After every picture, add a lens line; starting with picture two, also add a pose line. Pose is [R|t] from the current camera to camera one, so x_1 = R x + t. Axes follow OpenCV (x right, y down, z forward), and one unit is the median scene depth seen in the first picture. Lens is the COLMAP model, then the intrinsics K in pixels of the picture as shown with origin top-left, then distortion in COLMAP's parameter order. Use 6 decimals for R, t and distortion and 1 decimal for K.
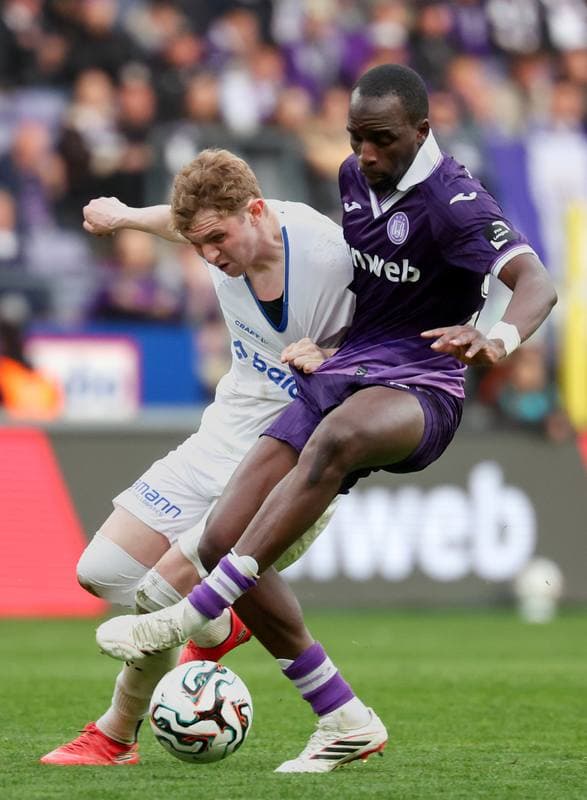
lens RADIAL K [[593.3, 0, 293.5], [0, 593.3, 400.0], [0, 0, 1]] dist [-0.002336, 0.004466]
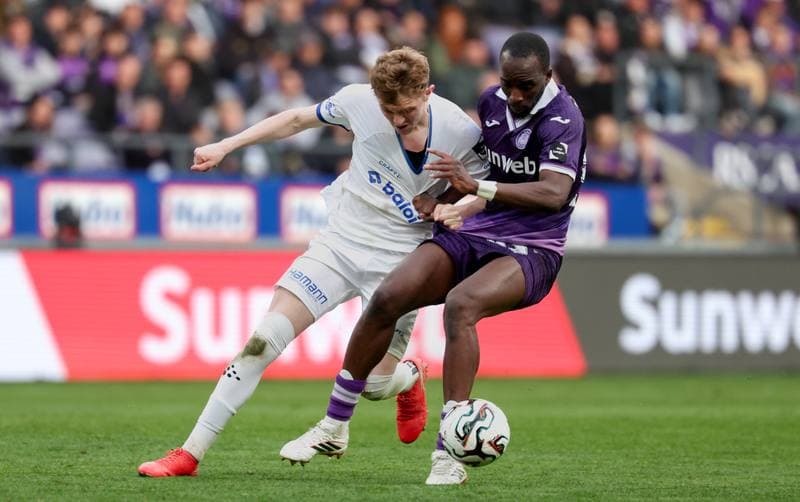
lens RADIAL K [[384.3, 0, 400.2], [0, 384.3, 253.8], [0, 0, 1]] dist [0.001317, 0.000389]
pose [[0.999998, -0.001247, -0.001225, -0.789594], [0.001247, 0.999999, -0.000338, 0.051090], [0.001226, 0.000337, 0.999999, 0.018094]]
